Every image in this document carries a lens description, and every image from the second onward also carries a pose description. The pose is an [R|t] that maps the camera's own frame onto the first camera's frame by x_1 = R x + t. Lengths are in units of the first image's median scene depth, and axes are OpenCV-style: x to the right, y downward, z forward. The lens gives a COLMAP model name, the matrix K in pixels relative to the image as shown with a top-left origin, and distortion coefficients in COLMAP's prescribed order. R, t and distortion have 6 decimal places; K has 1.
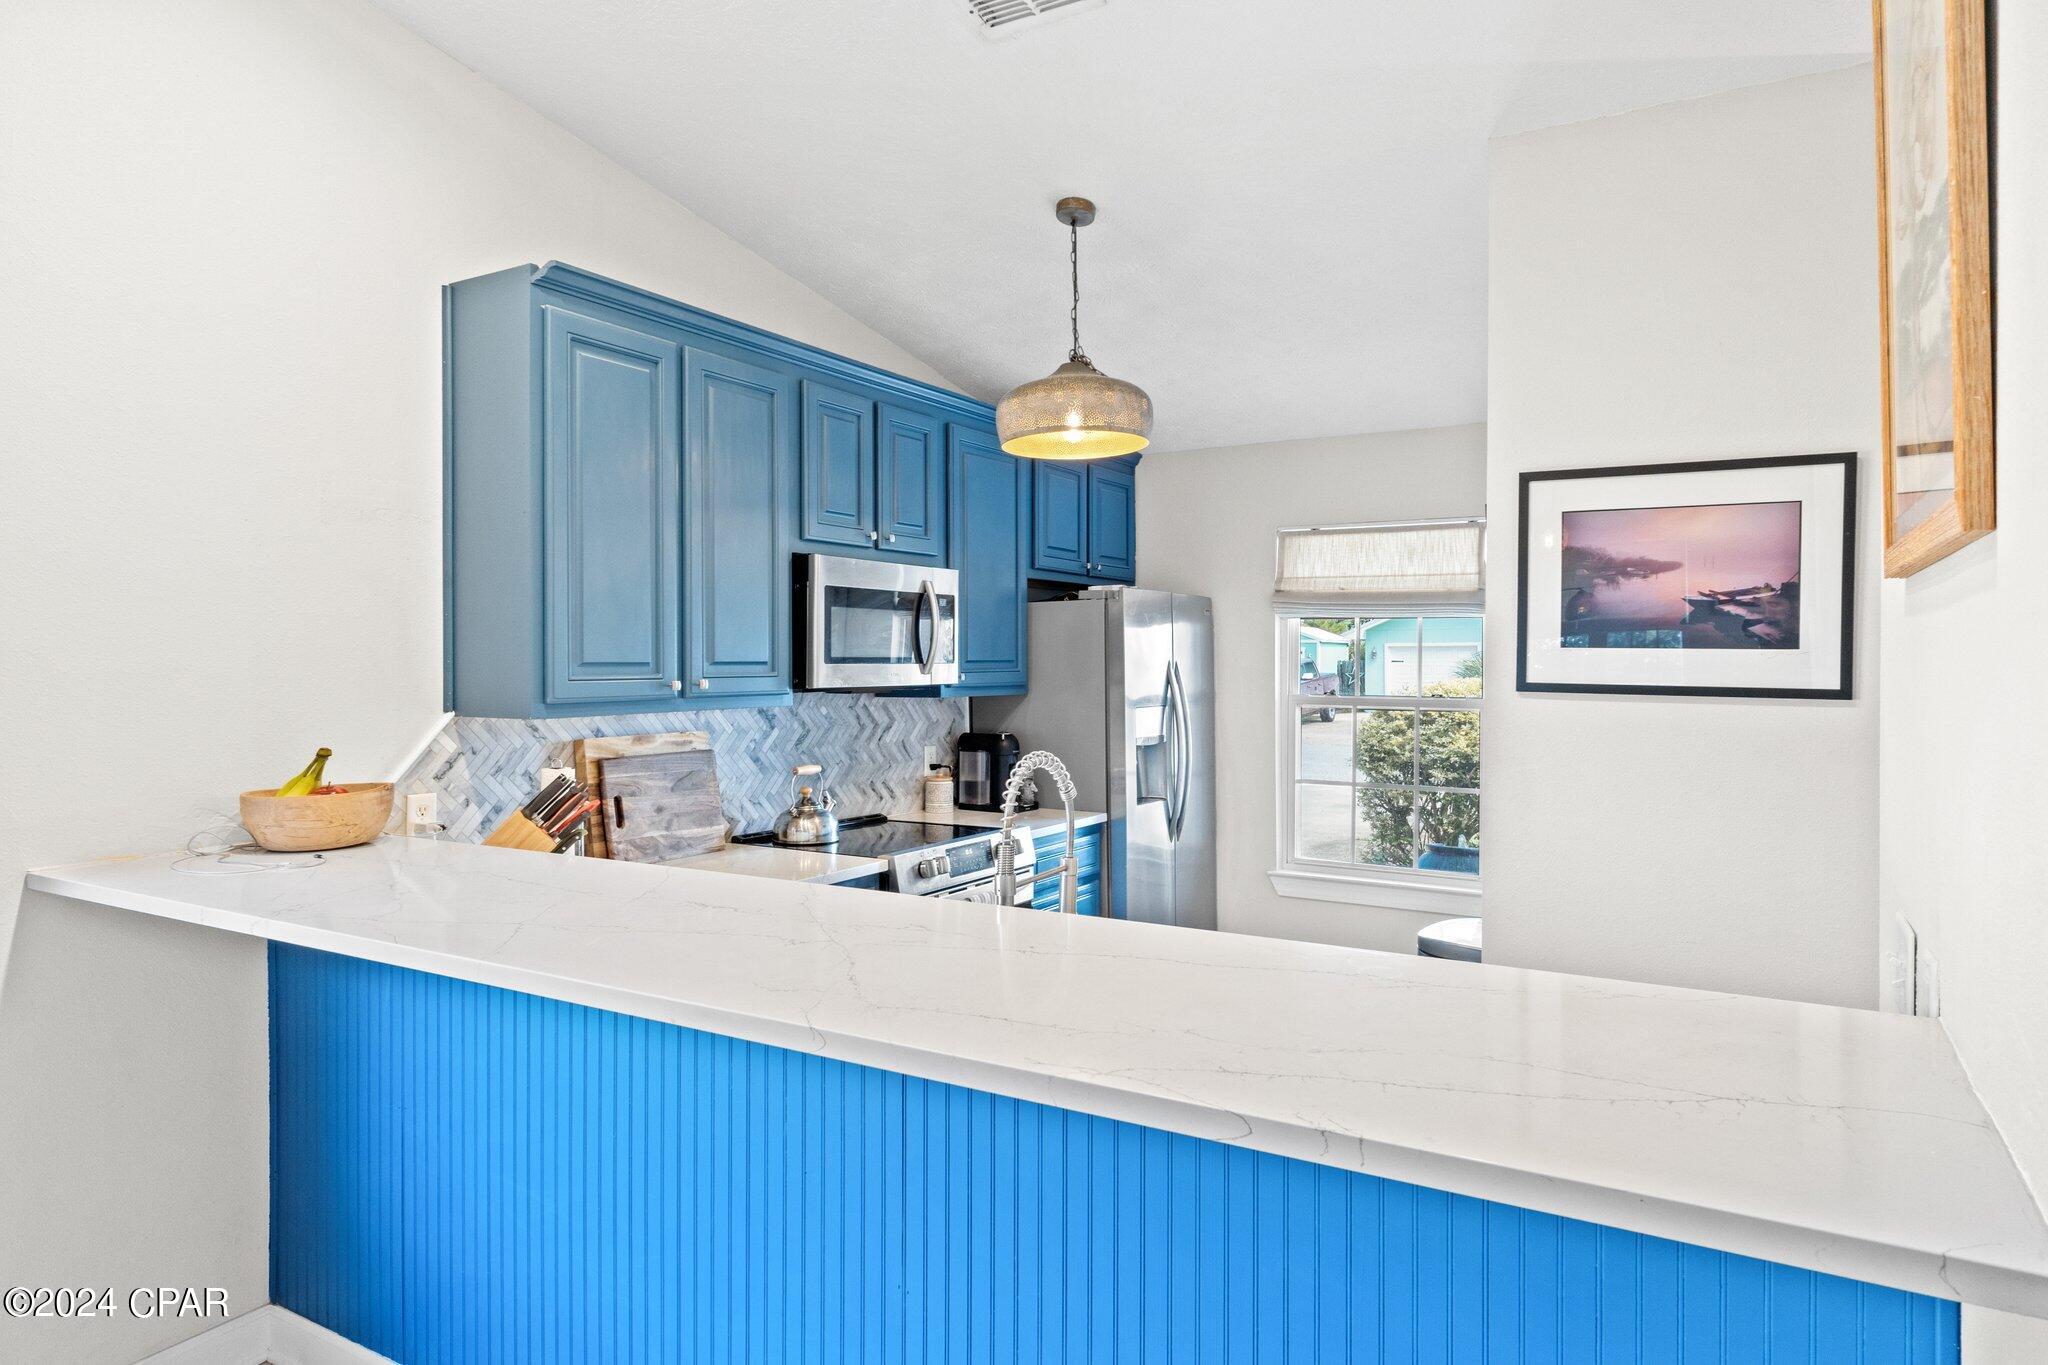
lens RADIAL K [[1225.6, 0, 996.2], [0, 1225.6, 665.8], [0, 0, 1]] dist [-0.003367, -0.004795]
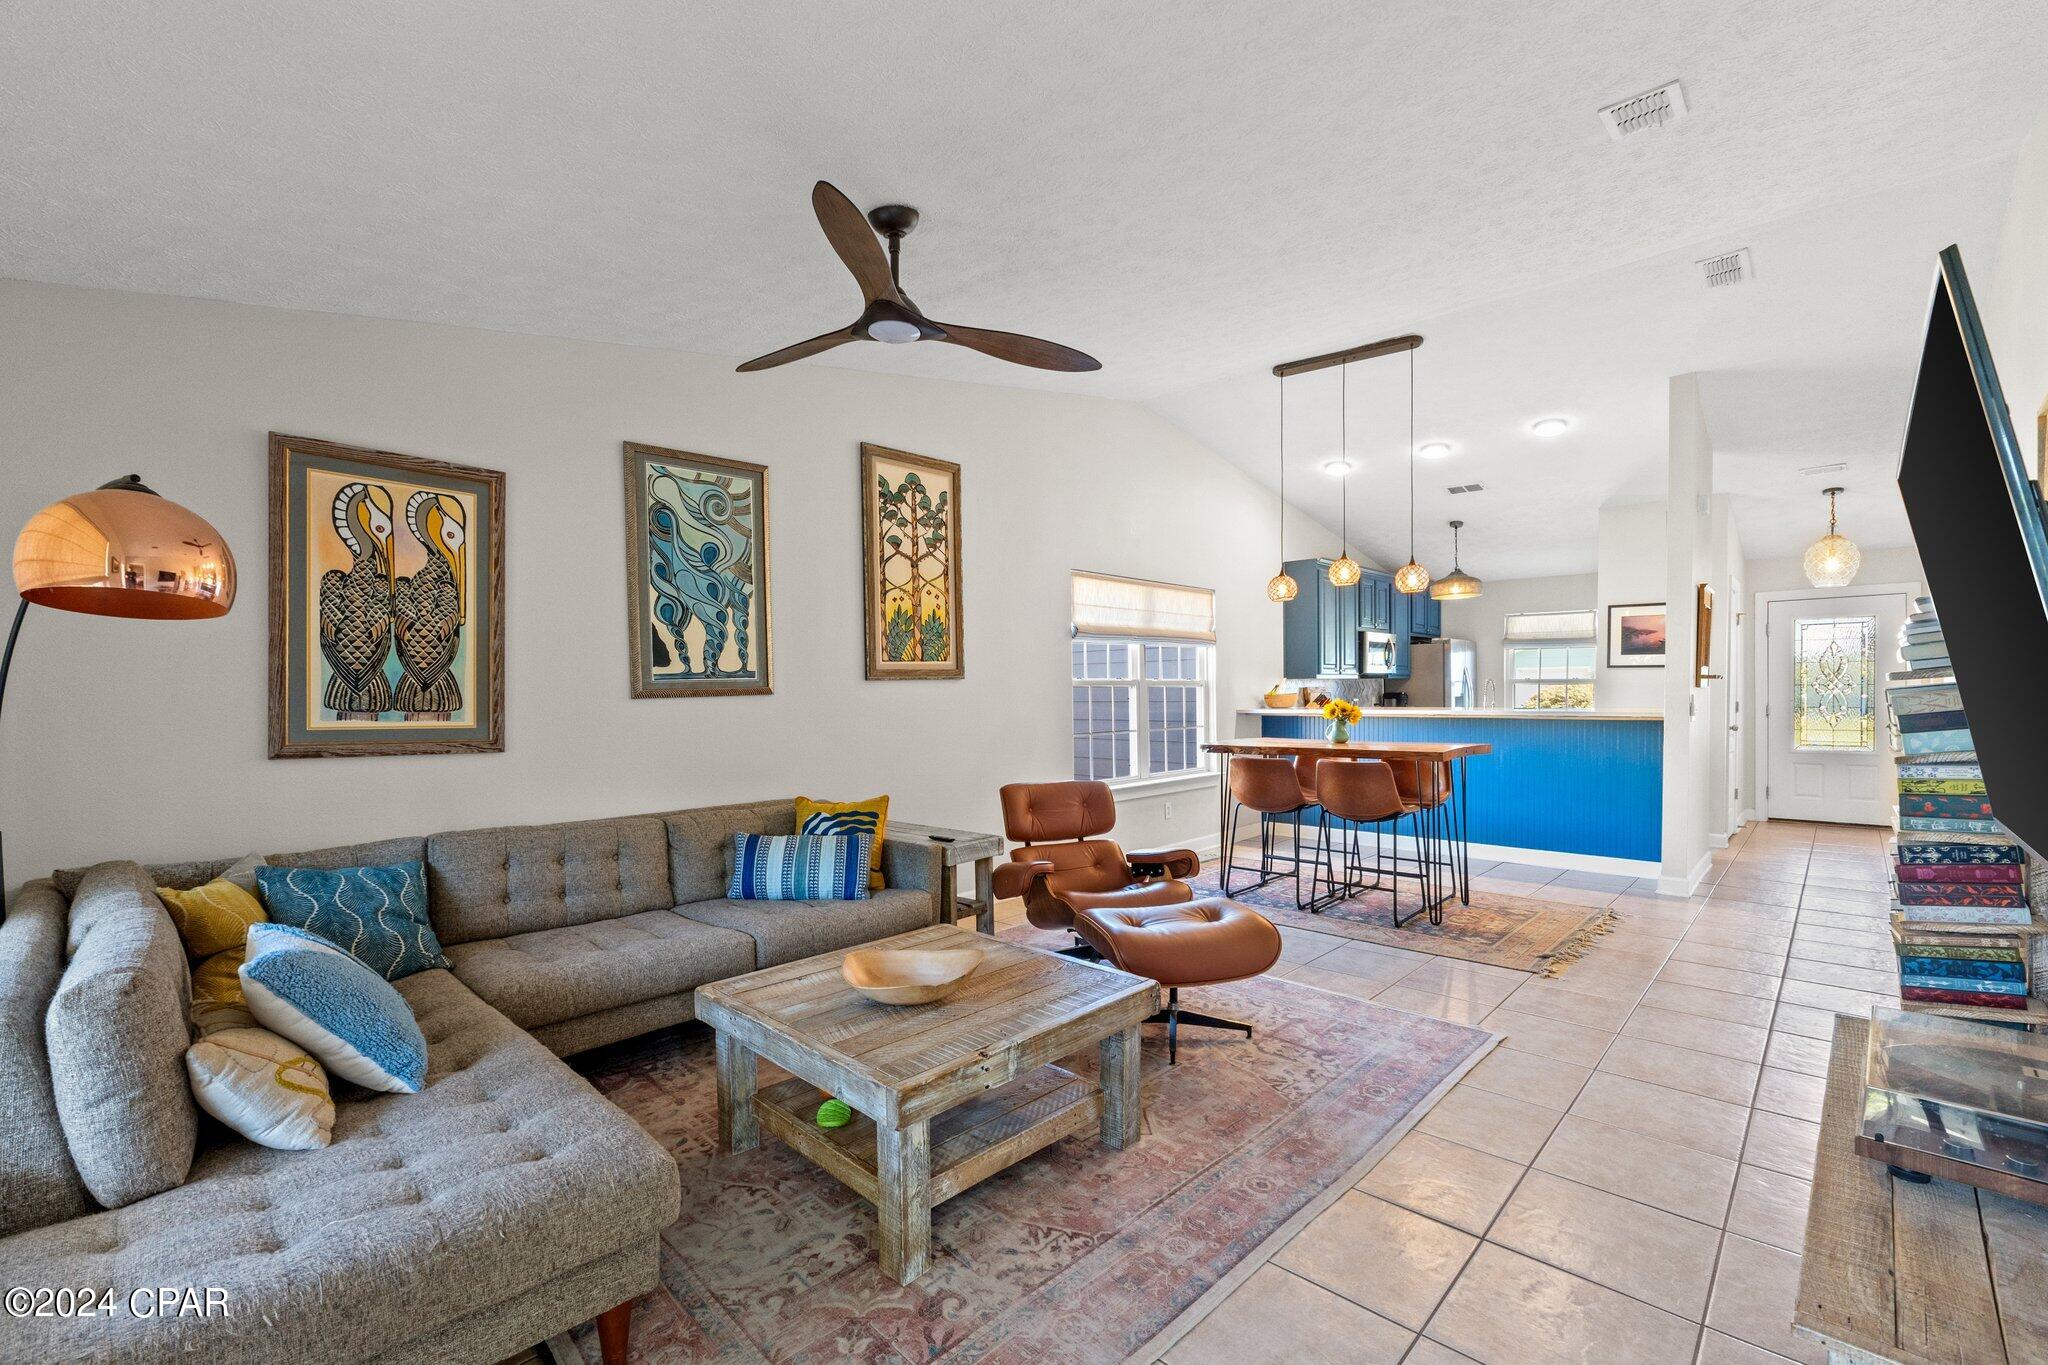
lens RADIAL K [[863.1, 0, 1000.6], [0, 863.1, 710.0], [0, 0, 1]] dist [-0.013939, 0.000060]
pose [[0.974721, -0.004424, -0.223382, -0.608101], [0.009257, 0.999745, 0.020591, 0.063234], [0.223234, -0.022138, 0.974514, -1.504261]]
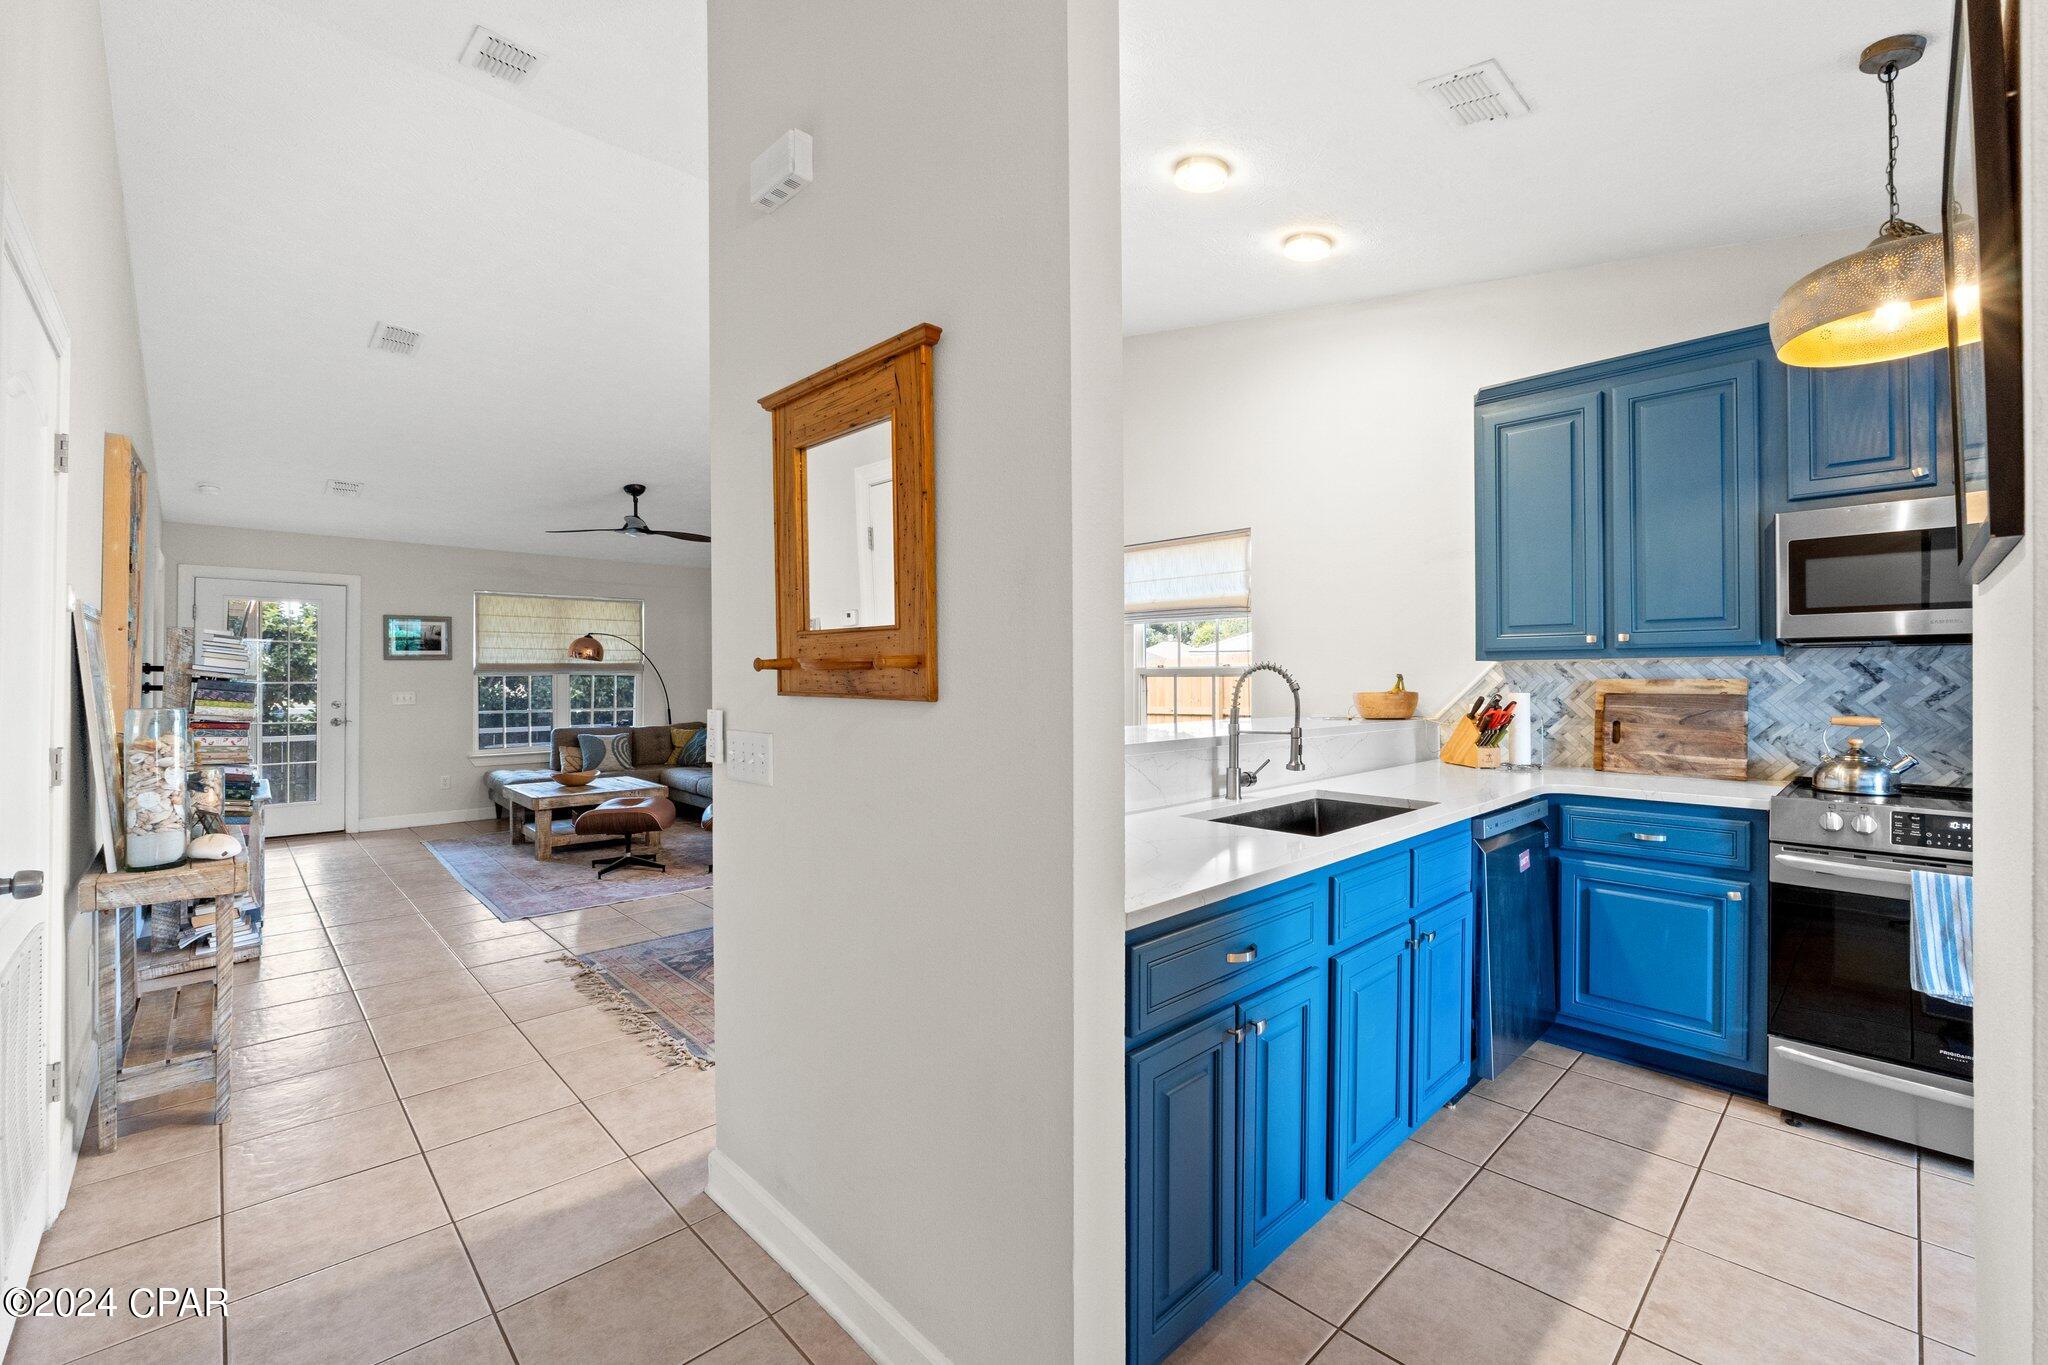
lens RADIAL K [[863.1, 0, 1045.4], [0, 863.1, 672.7], [0, 0, 1]] dist [-0.013939, 0.000060]
pose [[-0.242146, -0.003976, -0.970232, 0.763036], [-0.001044, 0.999992, -0.003837, 0.054029], [0.970239, 0.000083, -0.242148, 0.581079]]
